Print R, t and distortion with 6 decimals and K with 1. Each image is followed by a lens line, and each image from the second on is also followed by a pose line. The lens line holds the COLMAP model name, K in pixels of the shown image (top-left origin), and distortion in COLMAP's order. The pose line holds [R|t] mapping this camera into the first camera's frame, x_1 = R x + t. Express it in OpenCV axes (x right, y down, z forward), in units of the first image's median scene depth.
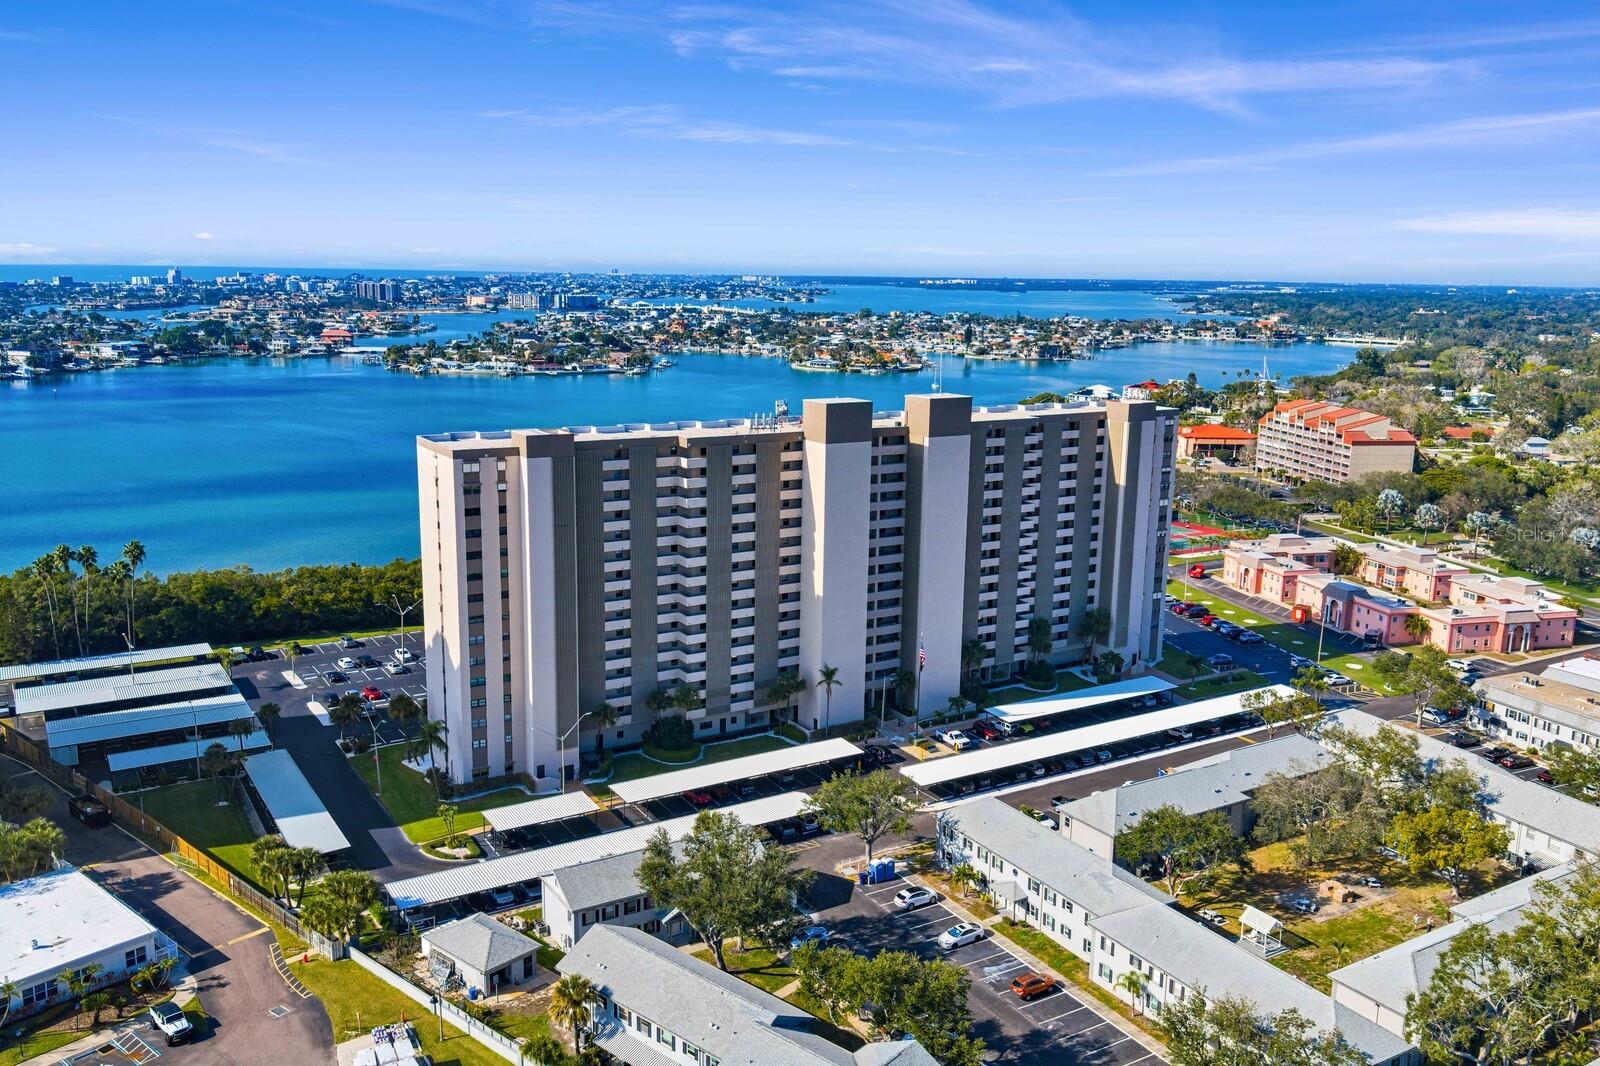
lens RADIAL K [[1305.4, 0, 803.9], [0, 1305.4, 534.4], [0, 0, 1]] dist [0.049996, -0.086863]
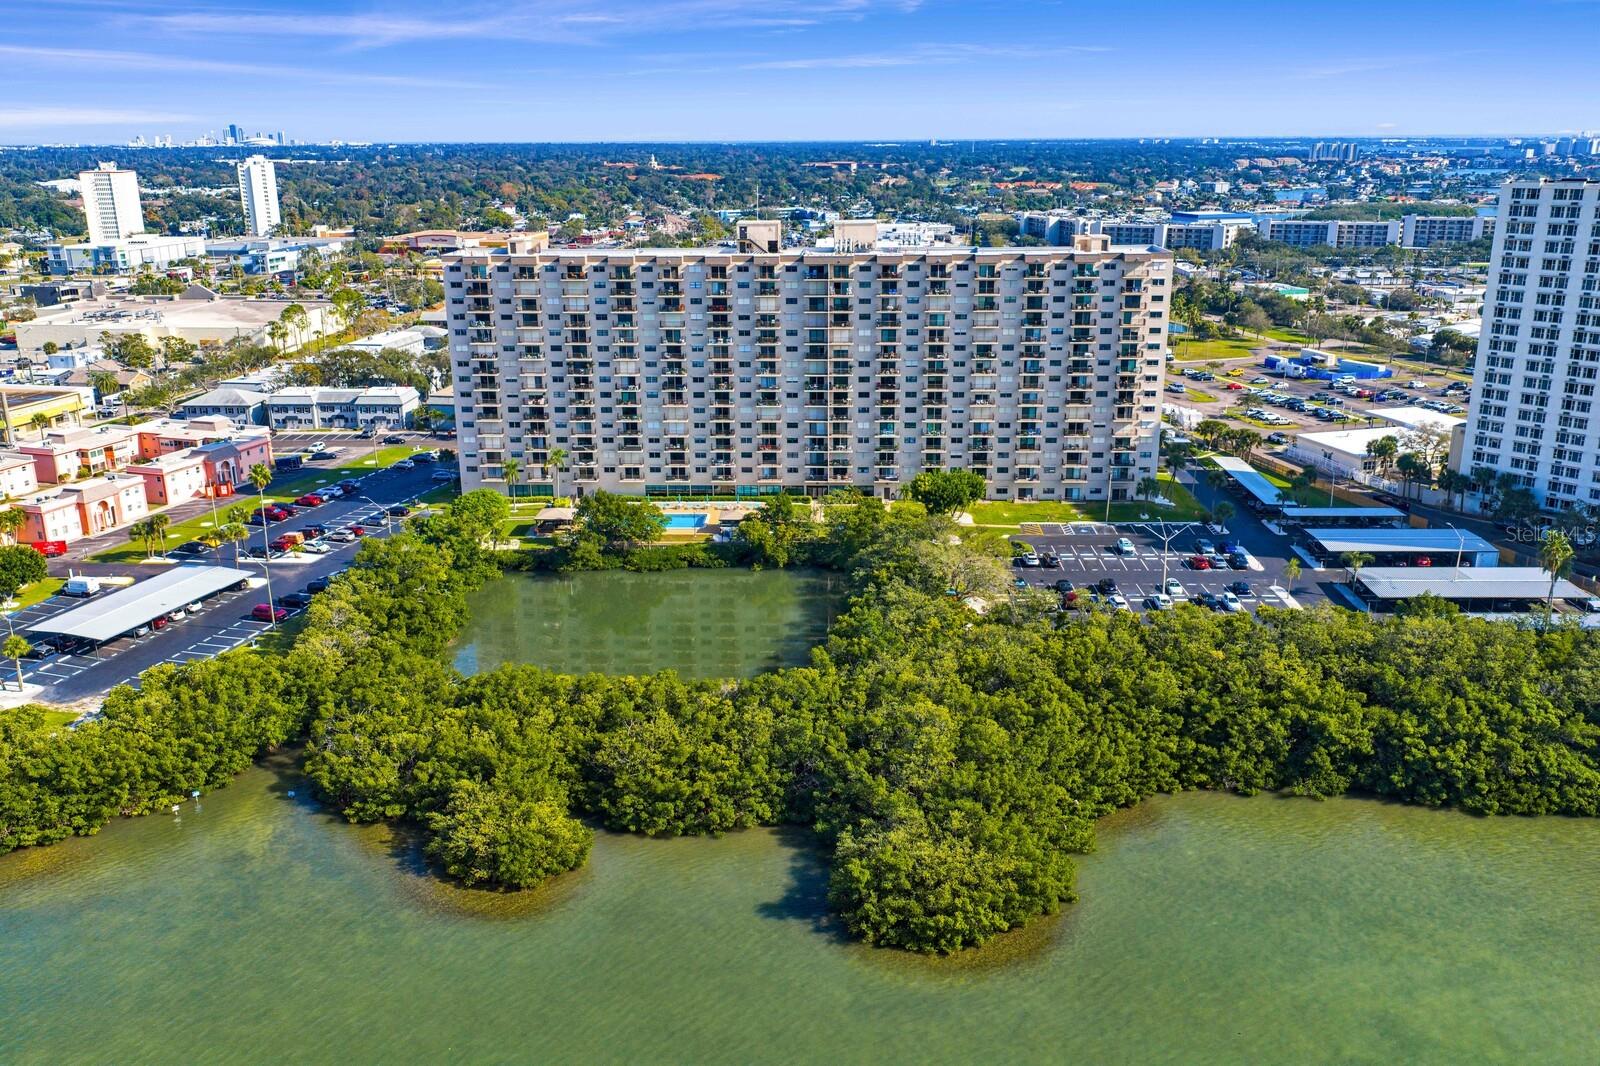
lens RADIAL K [[1305.4, 0, 804.0], [0, 1305.4, 540.6], [0, 0, 1]] dist [0.049996, -0.086863]
pose [[-0.832949, -0.173767, 0.525358, -0.584272], [0.101322, 0.885468, 0.453521, -0.362192], [-0.543994, 0.430990, -0.719943, 1.826128]]
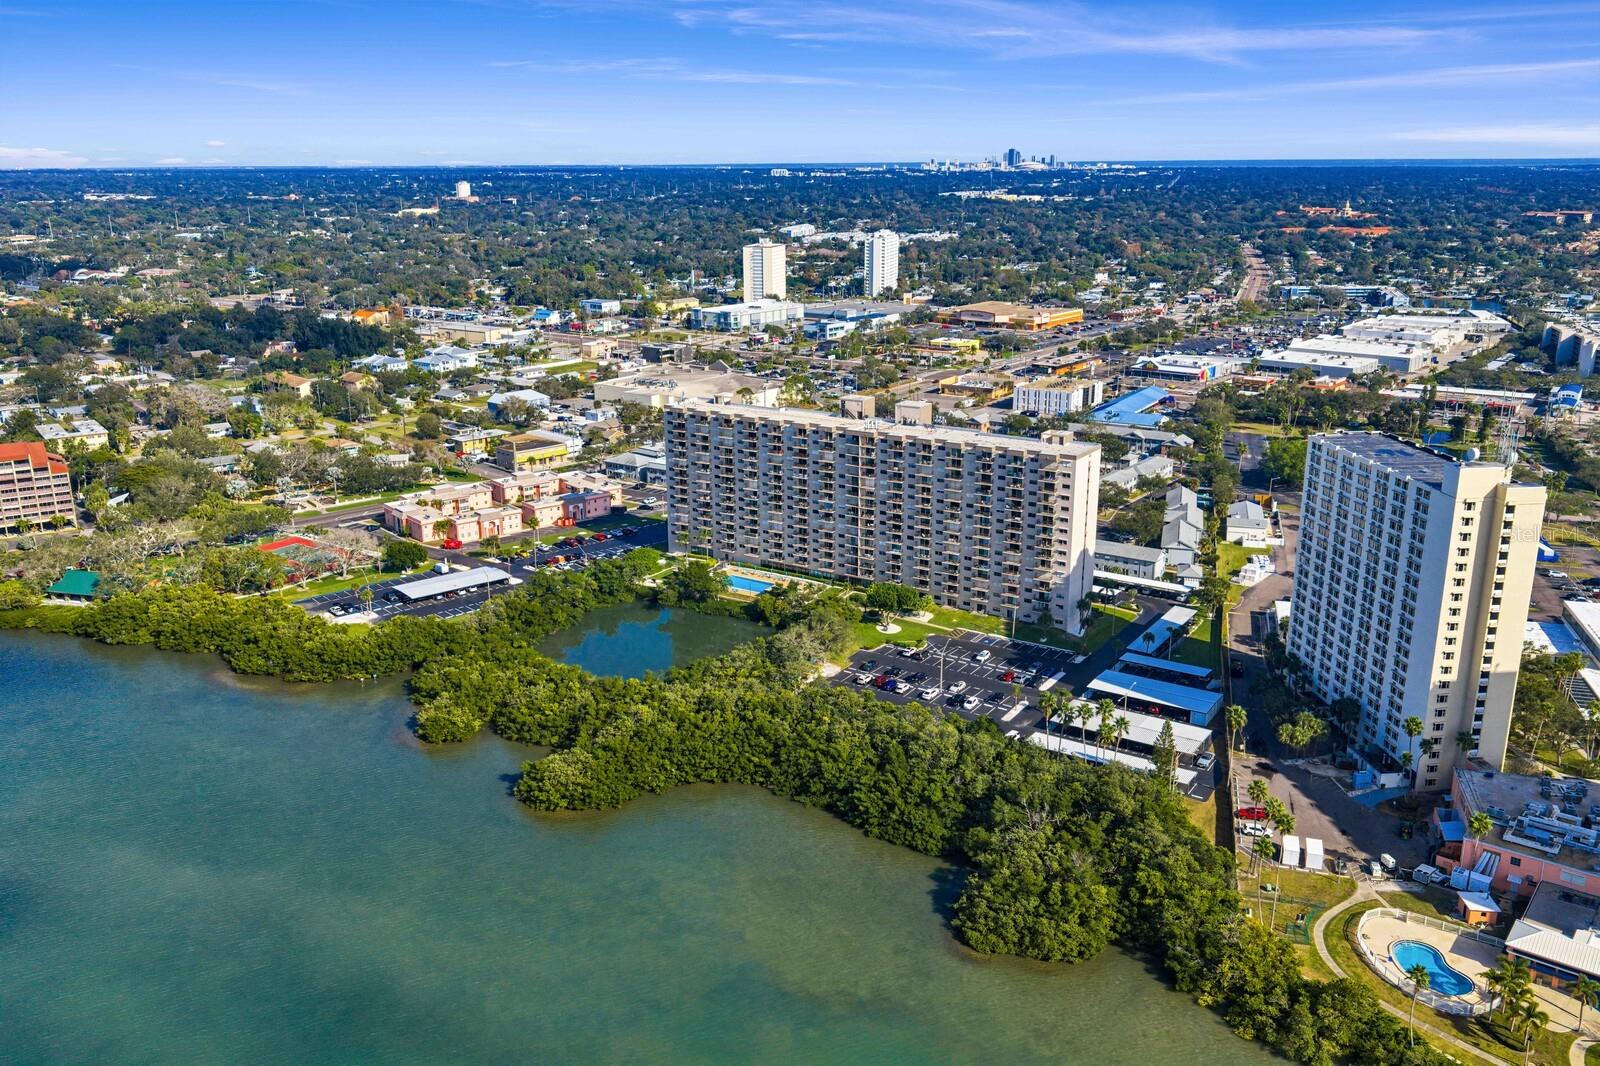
lens RADIAL K [[1305.4, 0, 796.2], [0, 1305.4, 532.3], [0, 0, 1]] dist [0.049996, -0.086863]
pose [[-0.411027, -0.264206, 0.872497, -1.398872], [0.177473, 0.915579, 0.360858, -0.561341], [-0.894181, 0.303168, -0.329438, 1.591894]]
